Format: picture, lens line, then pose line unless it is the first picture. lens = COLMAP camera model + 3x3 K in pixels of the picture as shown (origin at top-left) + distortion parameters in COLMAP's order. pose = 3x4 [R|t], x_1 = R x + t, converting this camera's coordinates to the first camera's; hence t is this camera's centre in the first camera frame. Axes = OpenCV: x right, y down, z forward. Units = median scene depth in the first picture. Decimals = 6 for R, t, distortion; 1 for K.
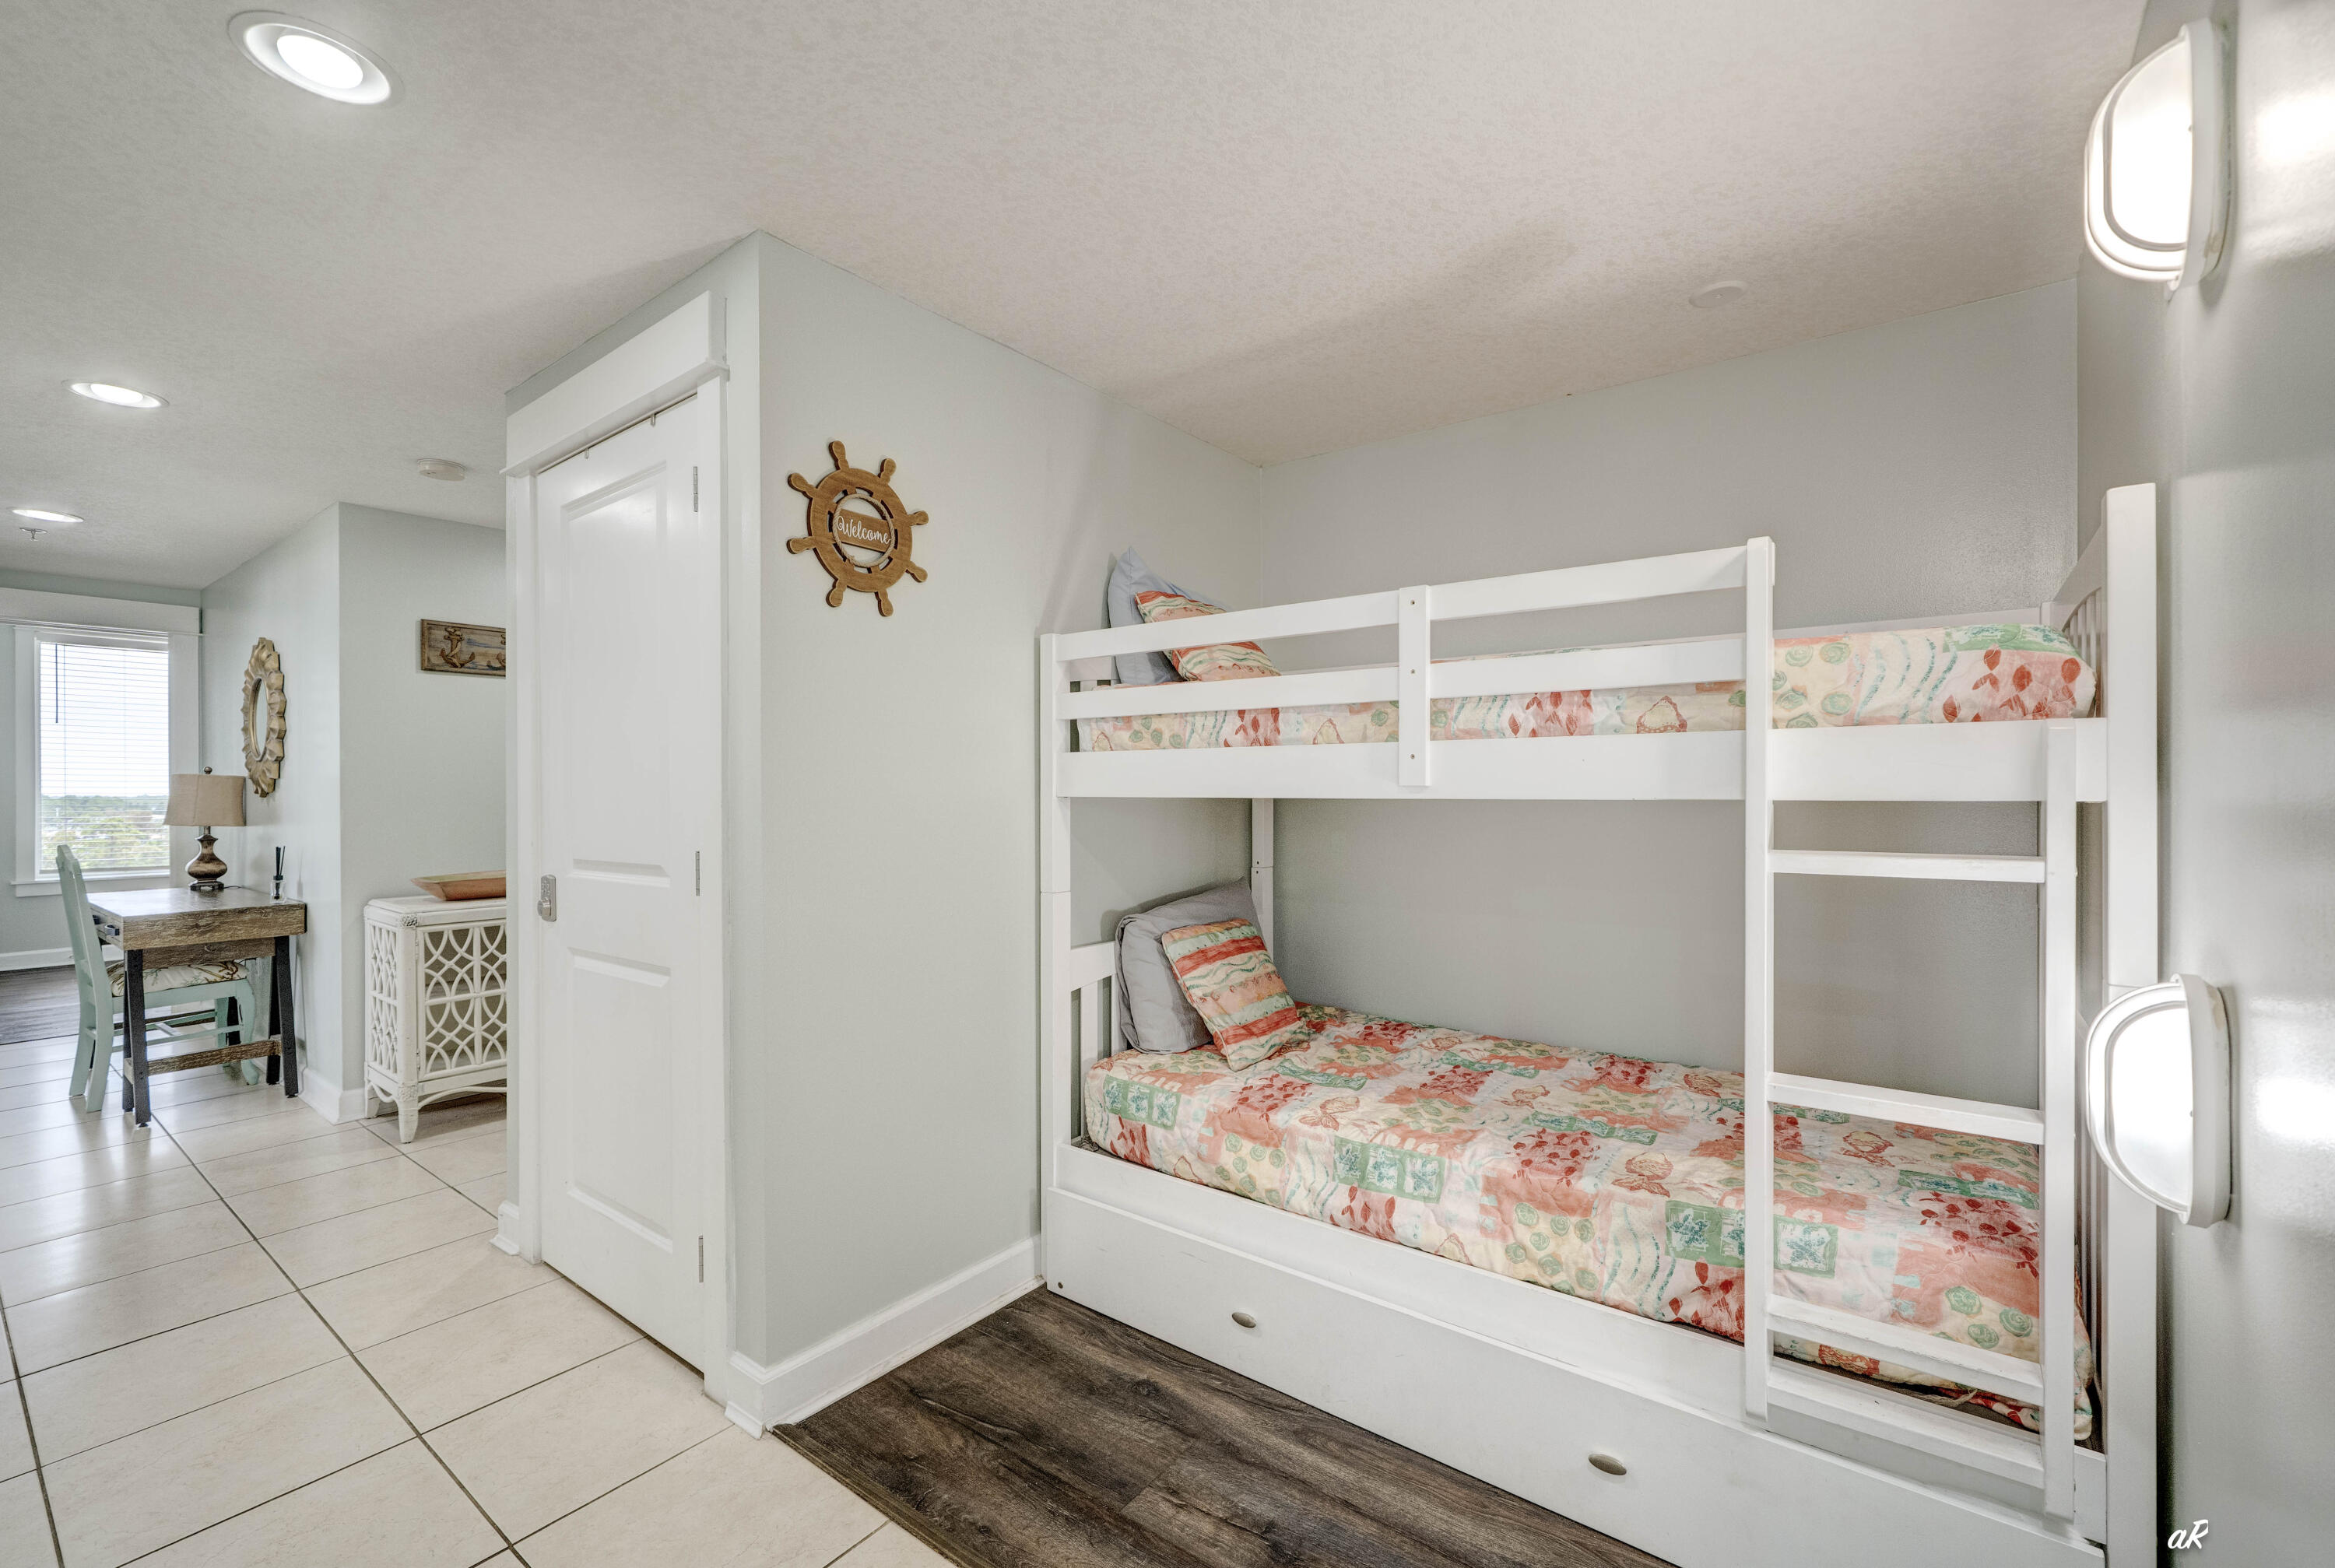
lens RADIAL K [[992.0, 0, 1172.9], [0, 992.0, 792.3], [0, 0, 1]] dist [0.016628, 0.000080]
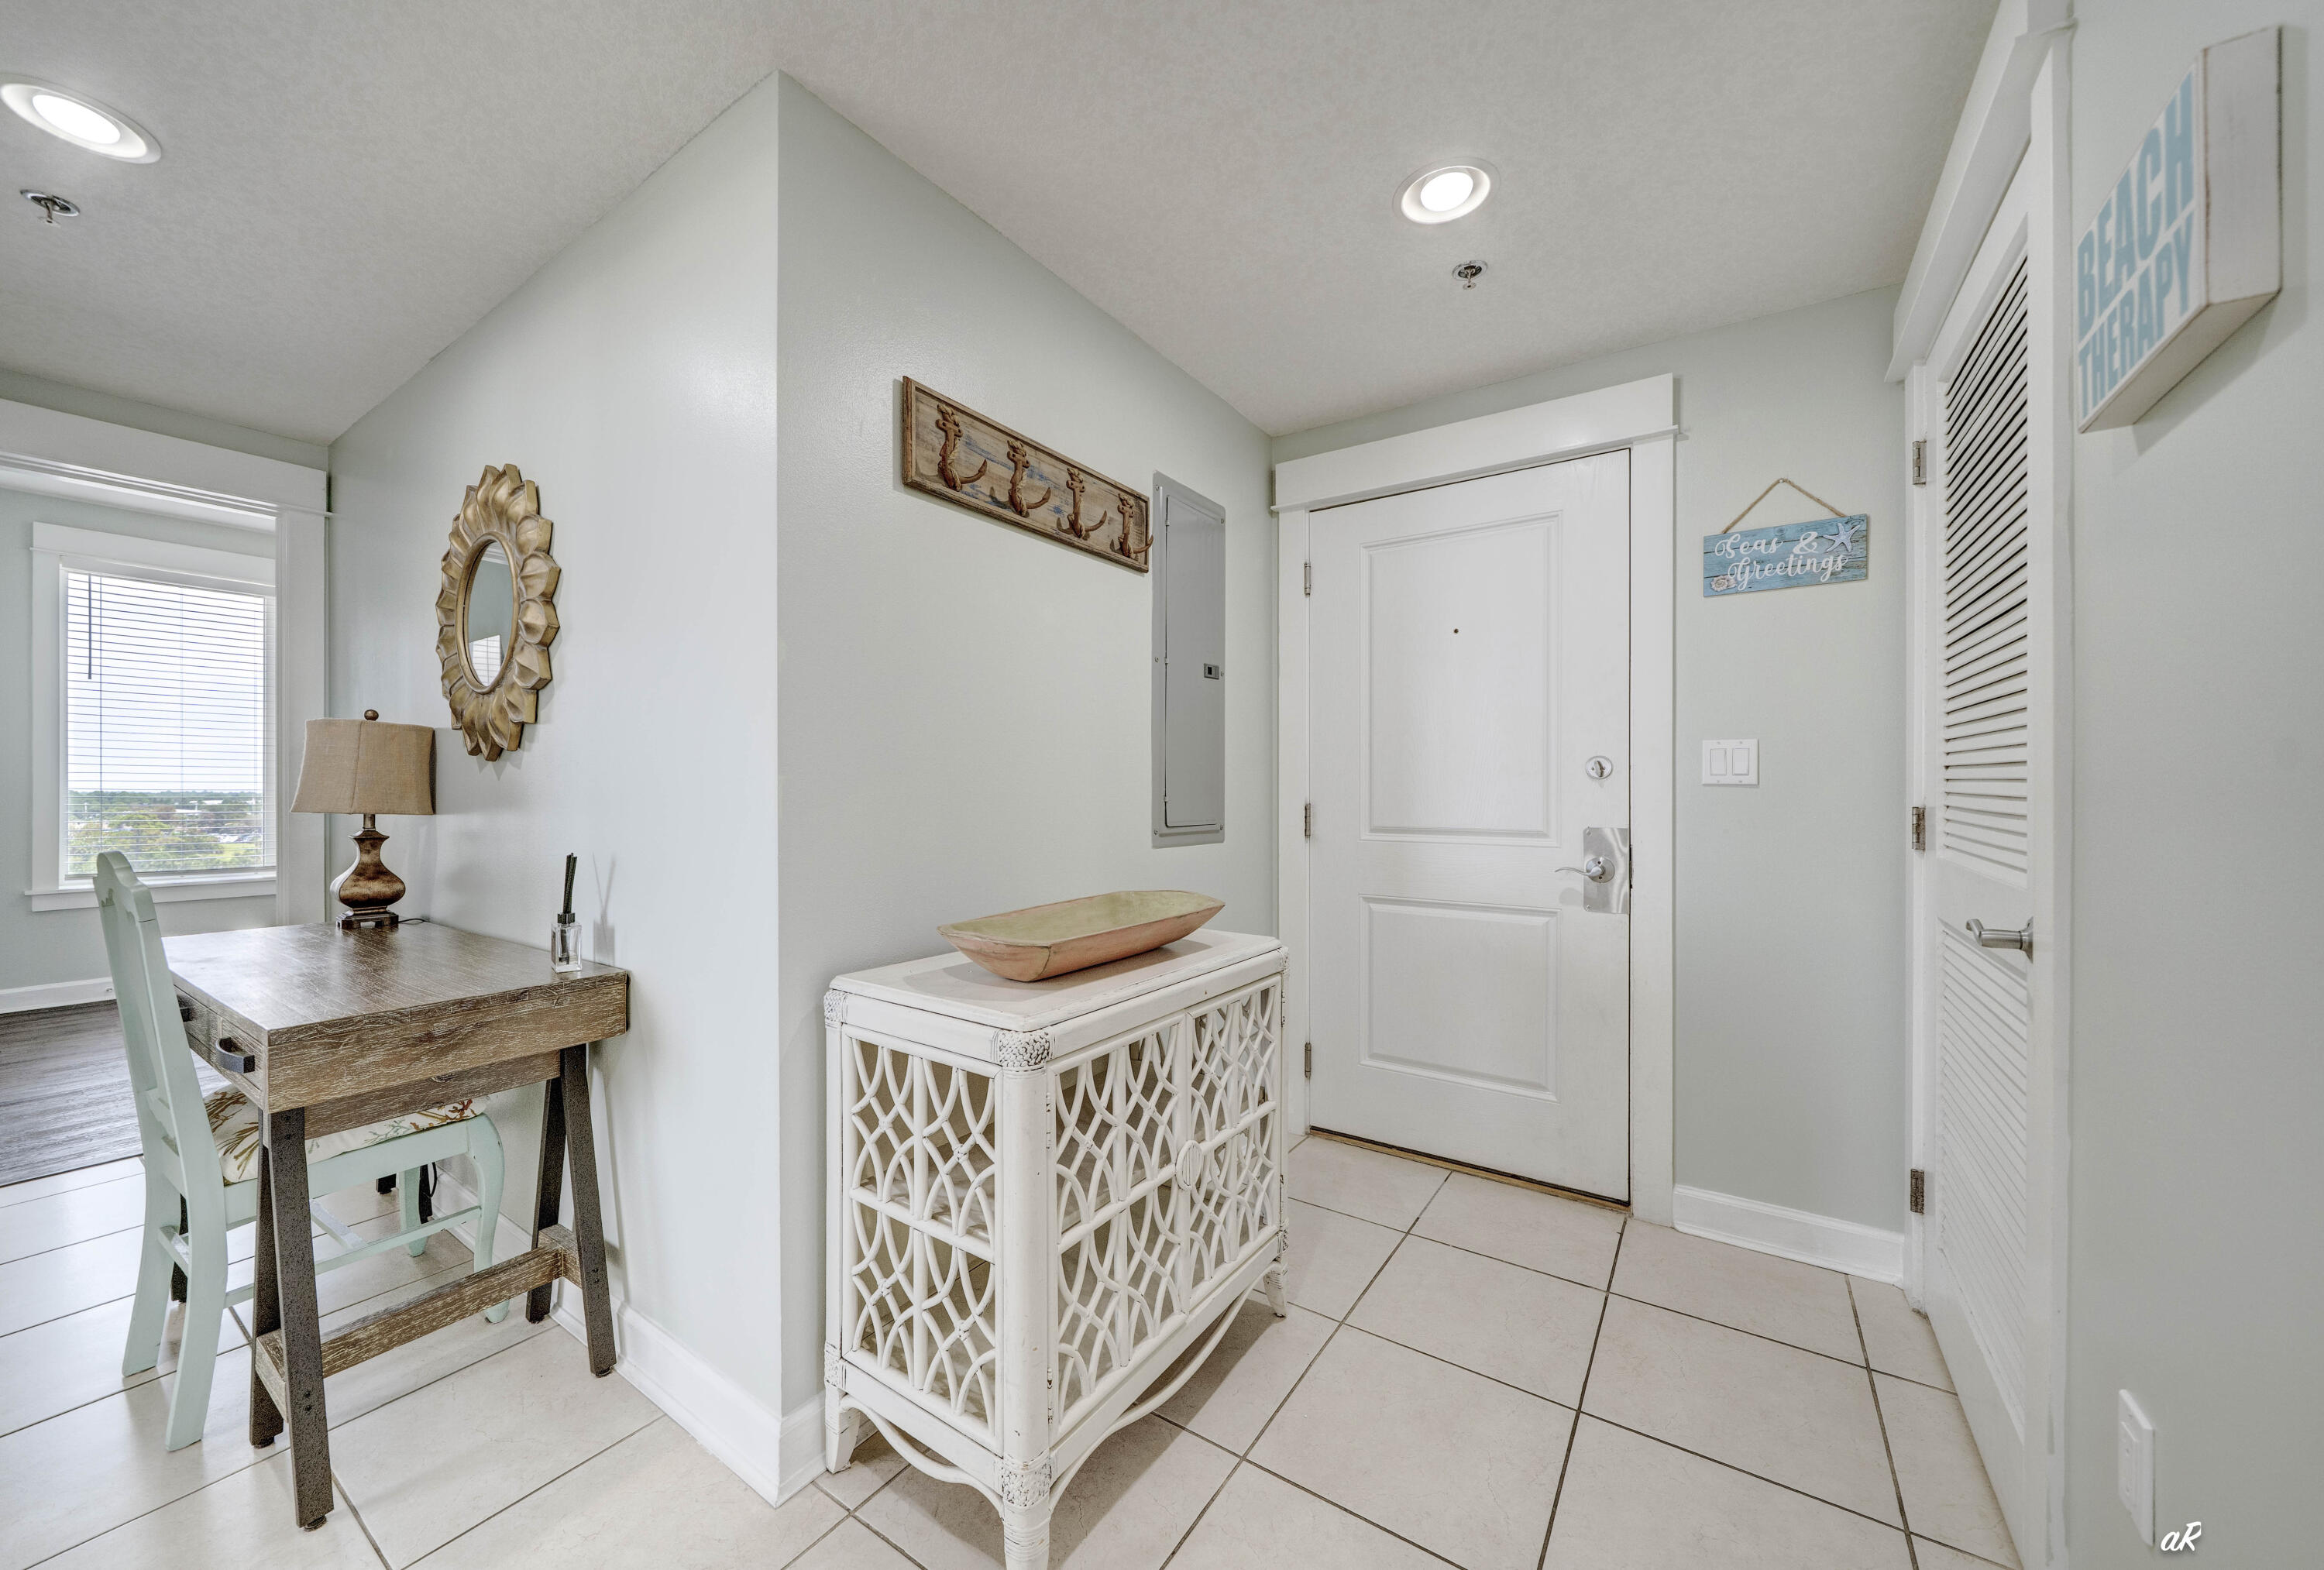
lens RADIAL K [[865.7, 0, 1162.0], [0, 865.7, 785.0], [0, 0, 1]] dist [-0.001353, -0.000031]
pose [[0.998100, 0.000780, 0.061606, -0.615600], [-0.000533, 0.999992, -0.004036, 0.021358], [-0.061608, 0.003995, 0.998092, 0.551750]]
